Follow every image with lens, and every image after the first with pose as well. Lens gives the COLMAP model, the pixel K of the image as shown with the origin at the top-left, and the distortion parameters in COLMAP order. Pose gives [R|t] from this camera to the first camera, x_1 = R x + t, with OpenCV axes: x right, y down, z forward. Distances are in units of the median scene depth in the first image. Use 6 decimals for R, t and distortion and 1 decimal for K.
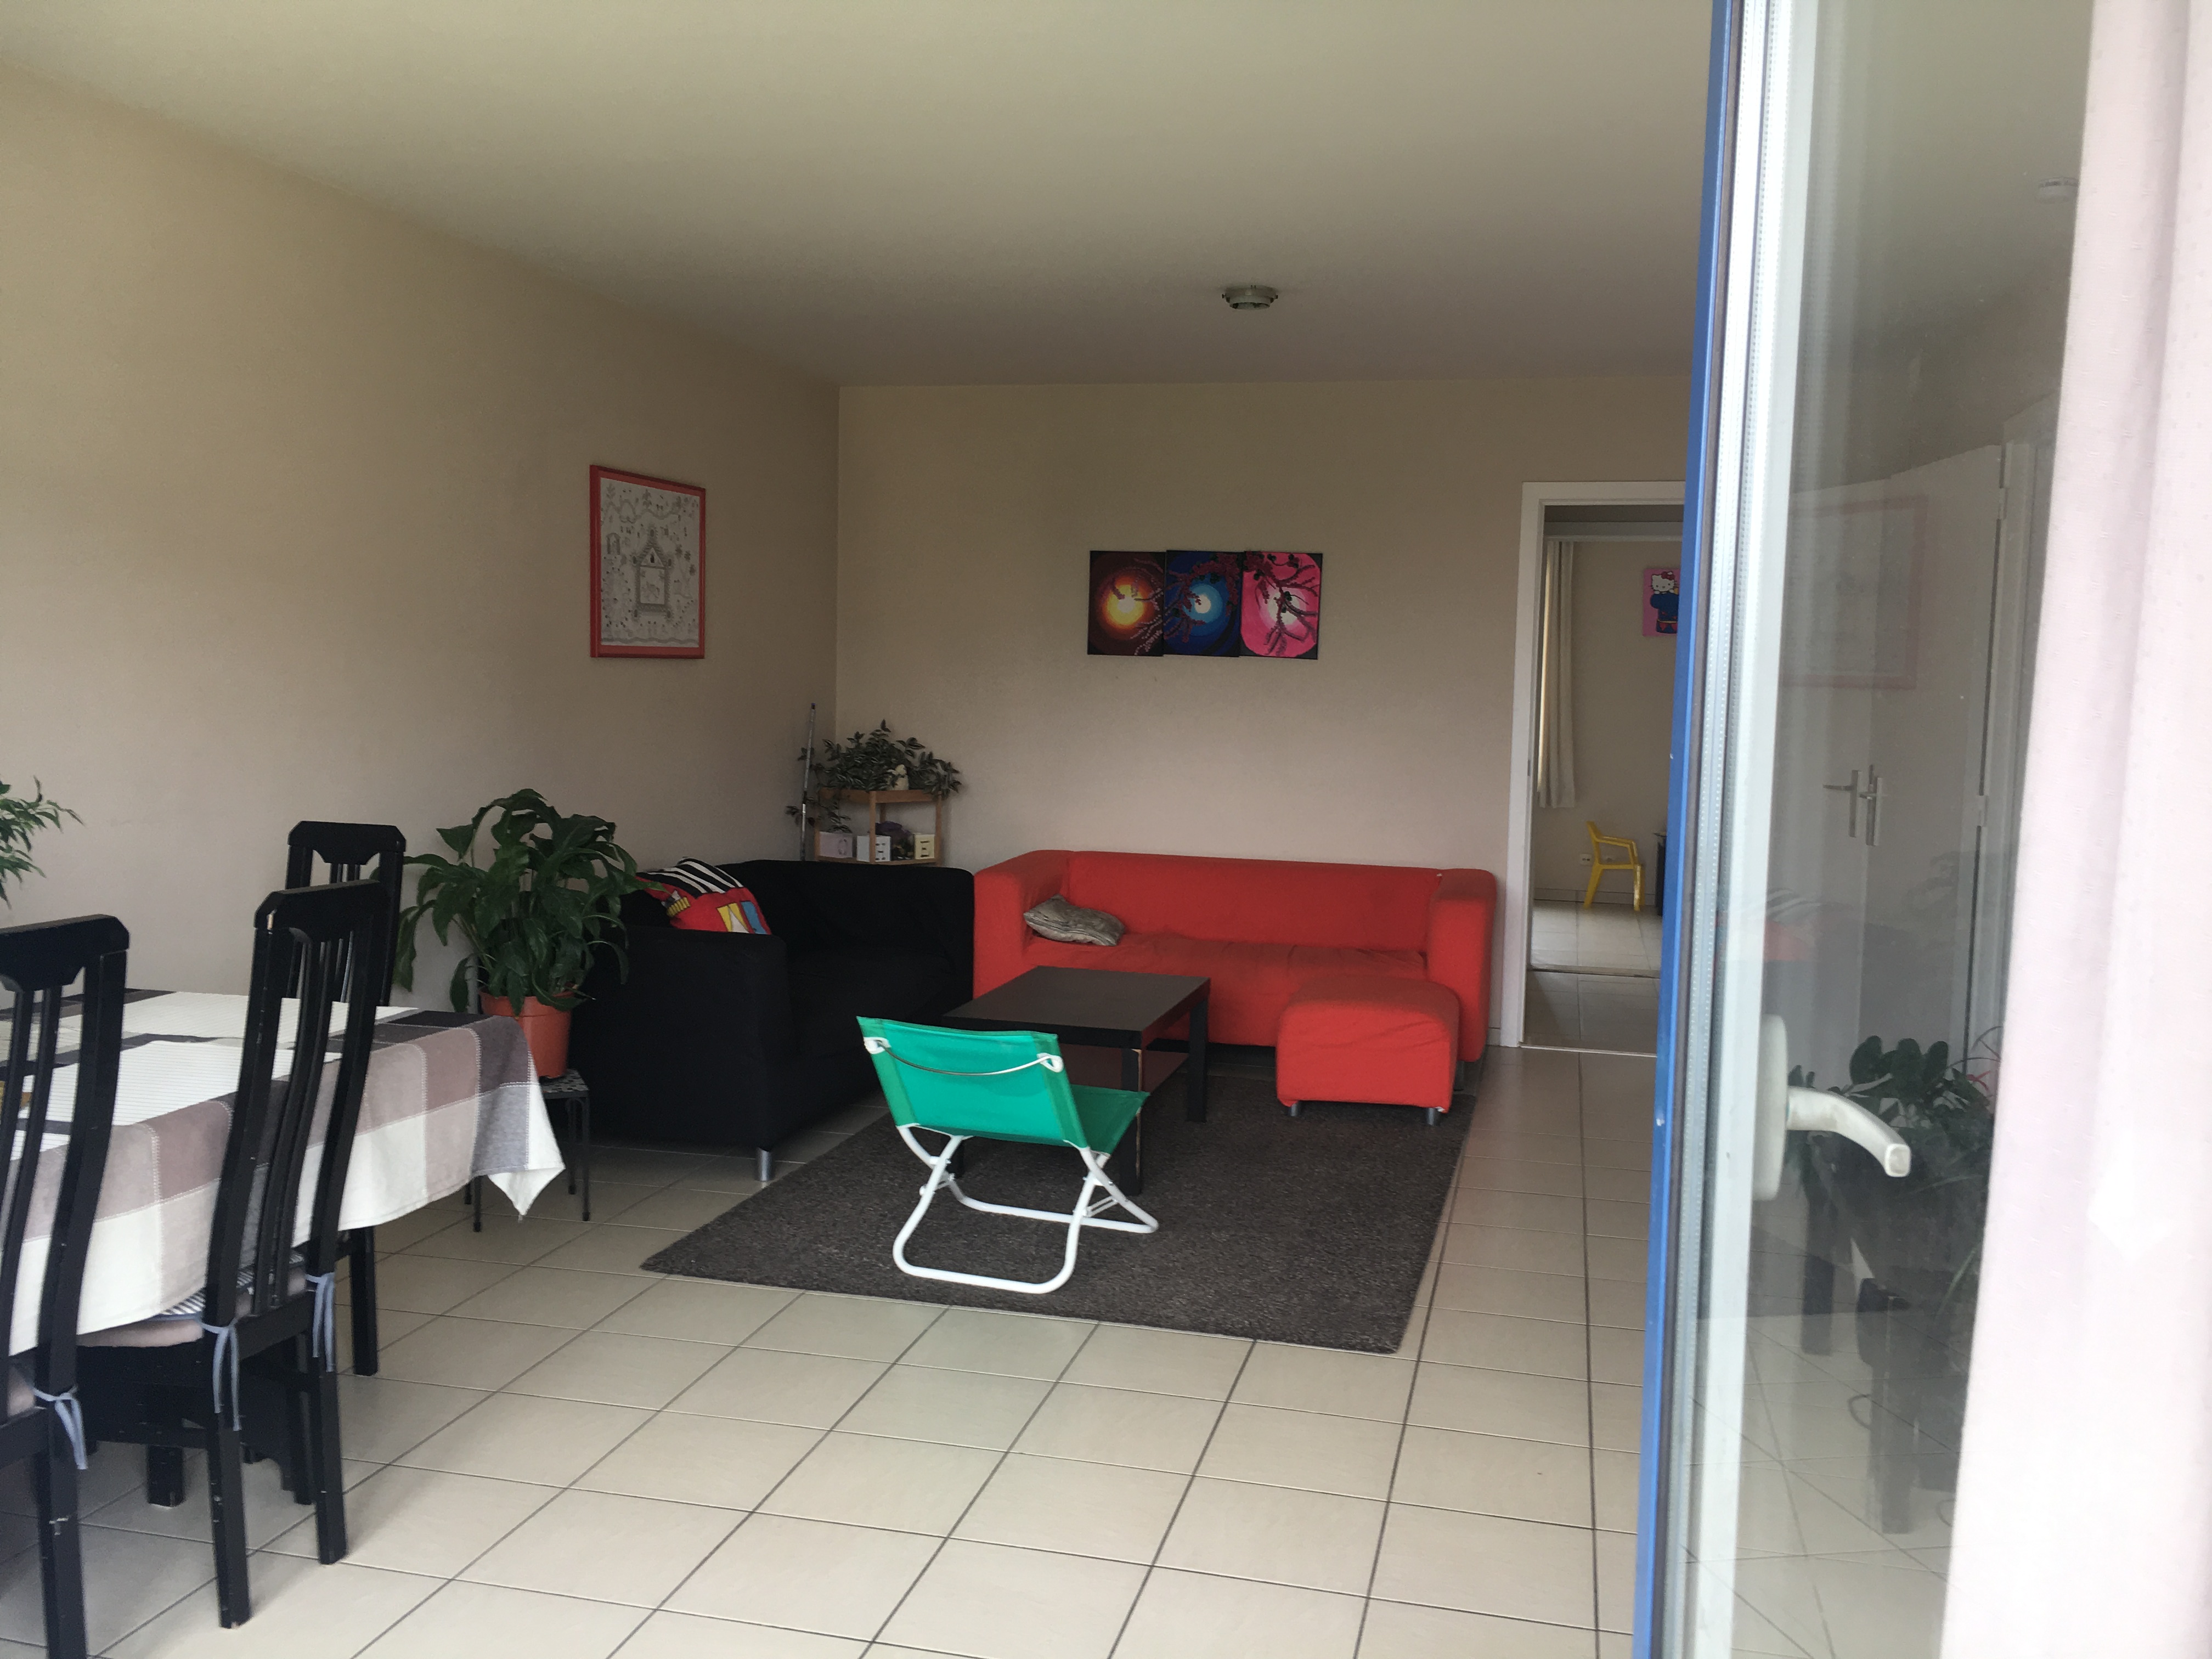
lens RADIAL K [[1896.6, 0, 1106.0], [0, 1896.6, 829.5], [0, 0, 1]] dist [0.094229, -0.134500]
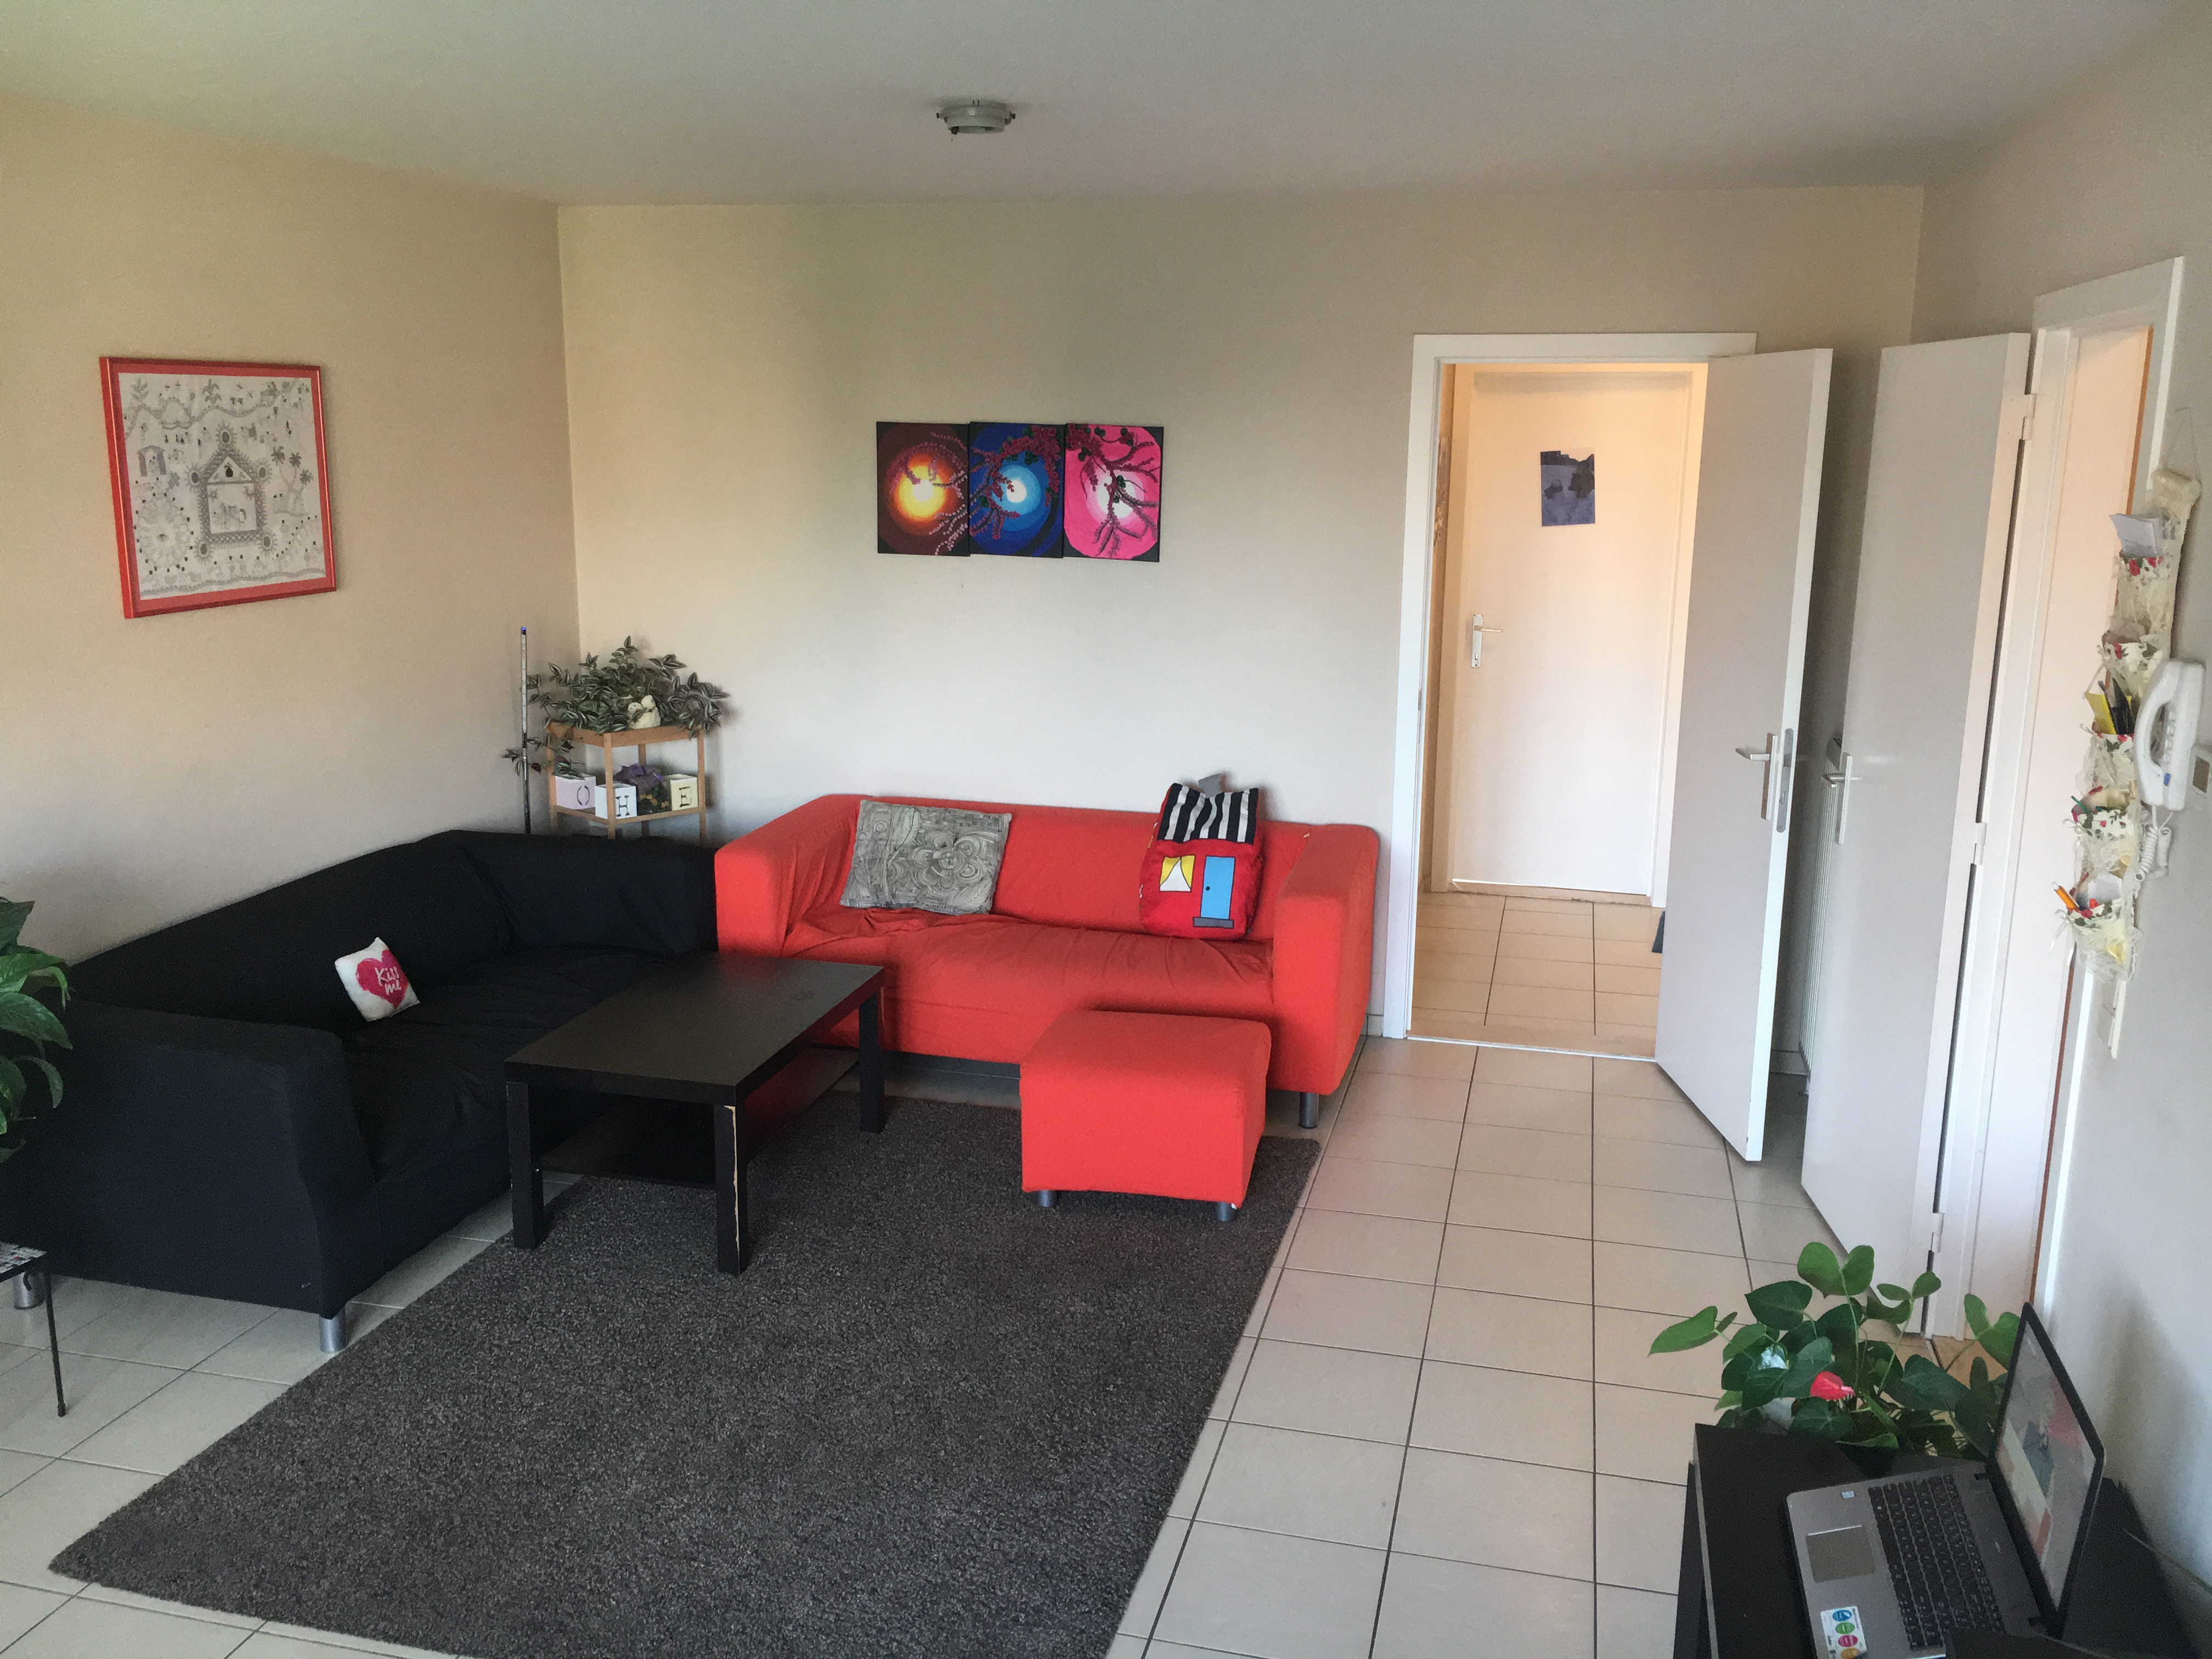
lens RADIAL K [[1881.1, 0, 1097.0], [0, 1881.1, 822.2], [0, 0, 1]] dist [0.122054, -0.182136]
pose [[0.999816, -0.008537, -0.017165, 0.098047], [0.010638, 0.991934, 0.126306, -0.081509], [0.015949, -0.126466, 0.991843, 0.201624]]
